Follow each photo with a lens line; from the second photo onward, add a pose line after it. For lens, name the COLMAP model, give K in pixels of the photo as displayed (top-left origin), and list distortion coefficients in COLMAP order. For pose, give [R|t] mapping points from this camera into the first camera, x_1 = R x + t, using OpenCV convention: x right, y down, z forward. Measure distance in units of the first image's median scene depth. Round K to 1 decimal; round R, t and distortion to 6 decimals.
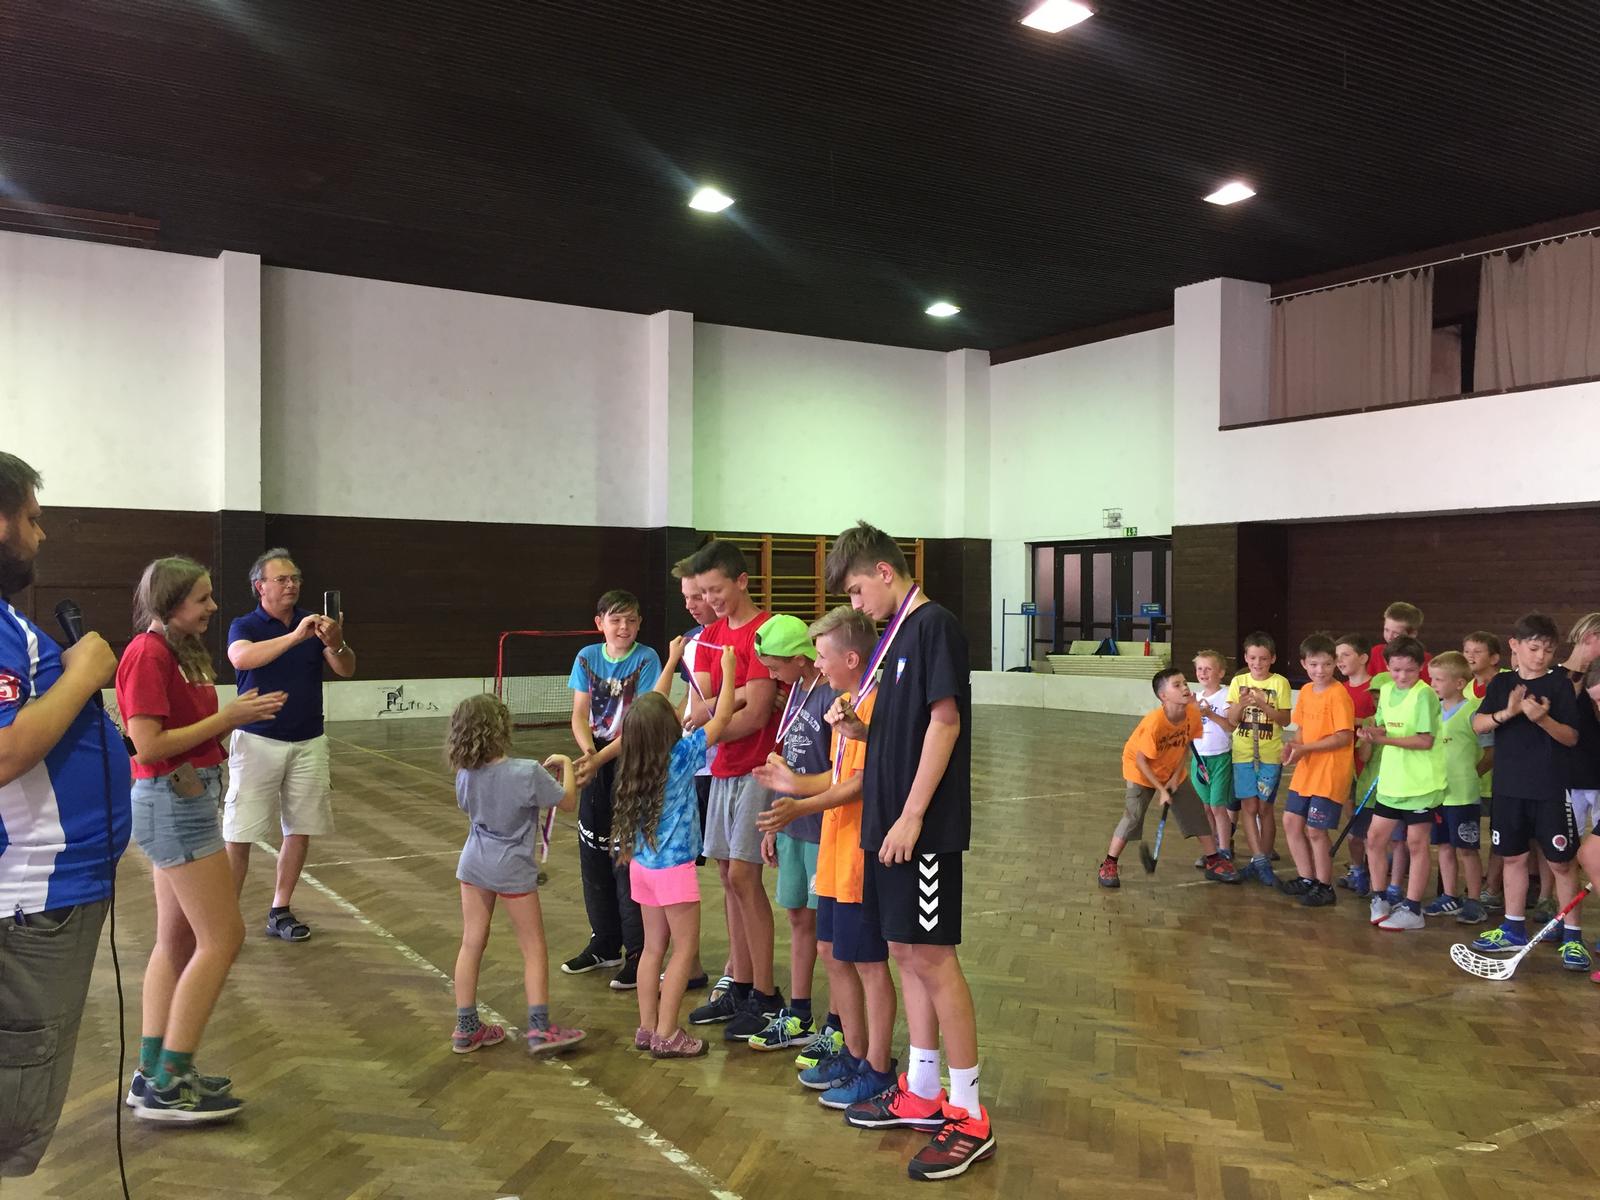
lens RADIAL K [[1332.9, 0, 788.3], [0, 1332.9, 602.7], [0, 0, 1]] dist [0.009016, -0.053718]
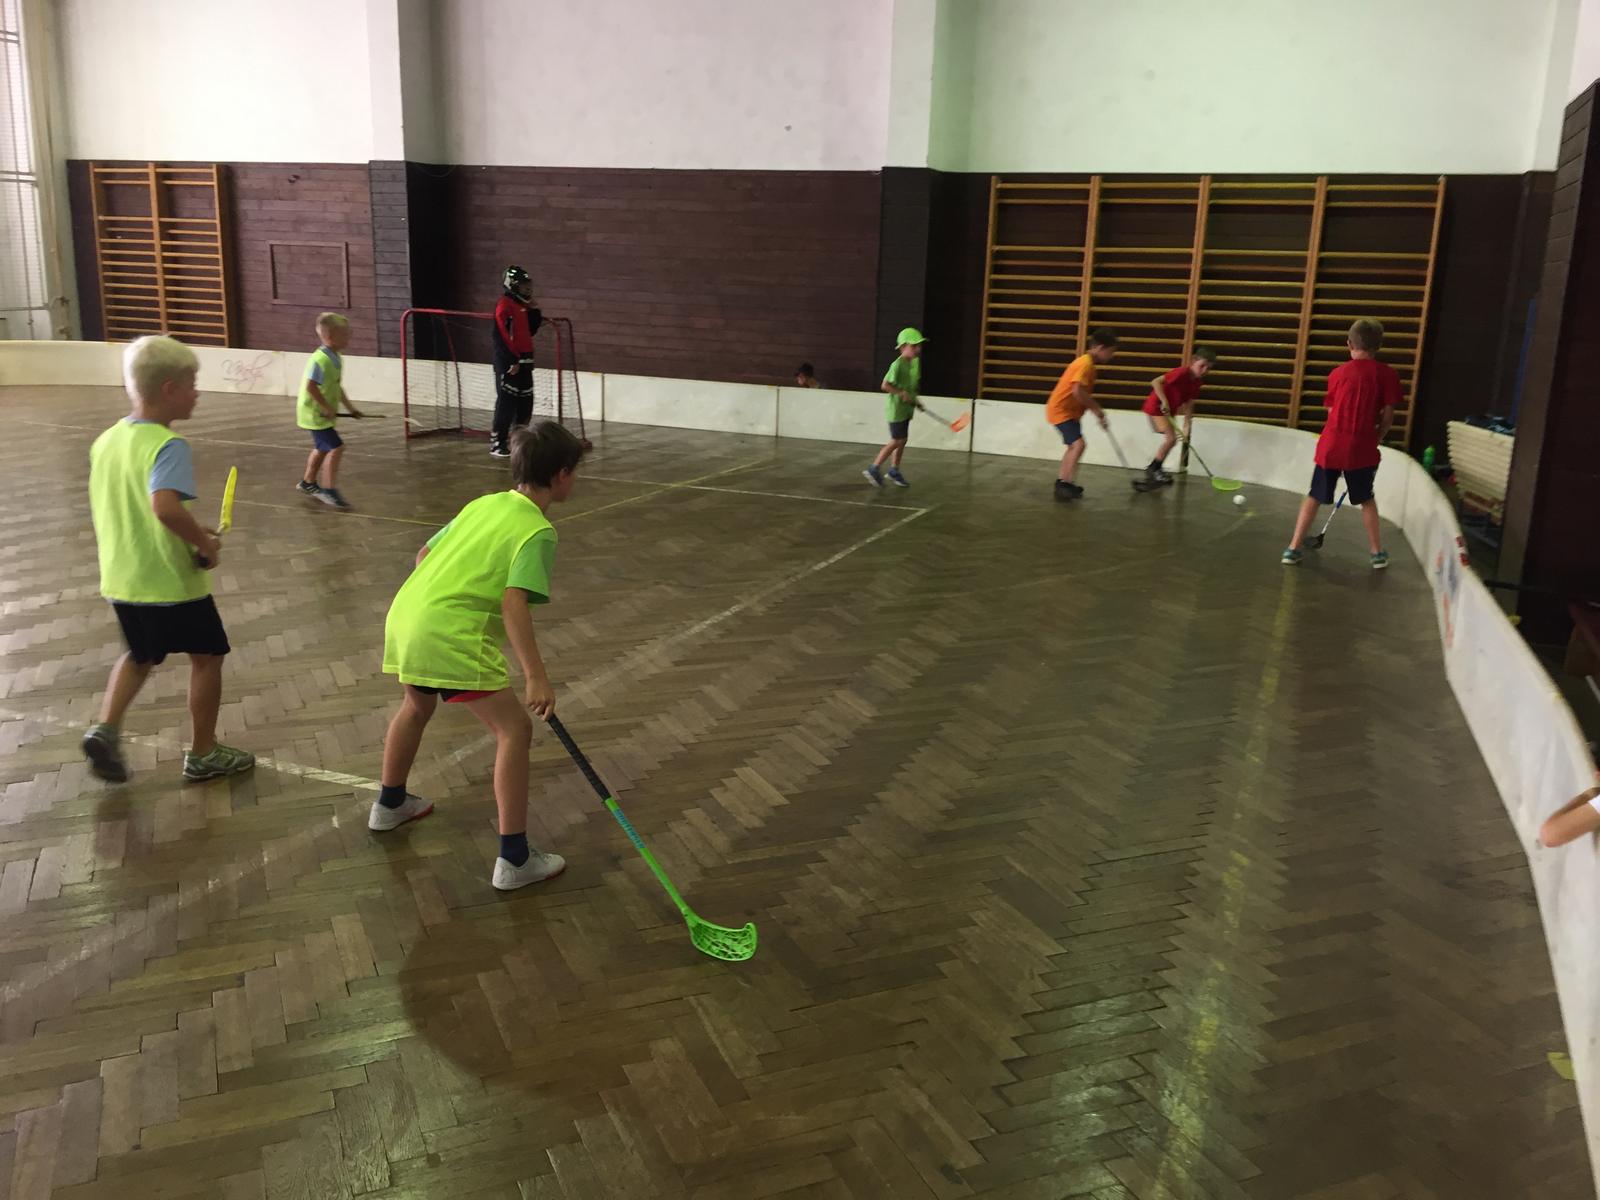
lens RADIAL K [[1332.9, 0, 797.2], [0, 1332.9, 597.7], [0, 0, 1]] dist [0.009016, -0.053718]
pose [[0.553588, 0.220771, -0.802995, 0.522201], [-0.034081, 0.969420, 0.243031, -0.009602], [0.832093, -0.107172, 0.544183, 0.644283]]
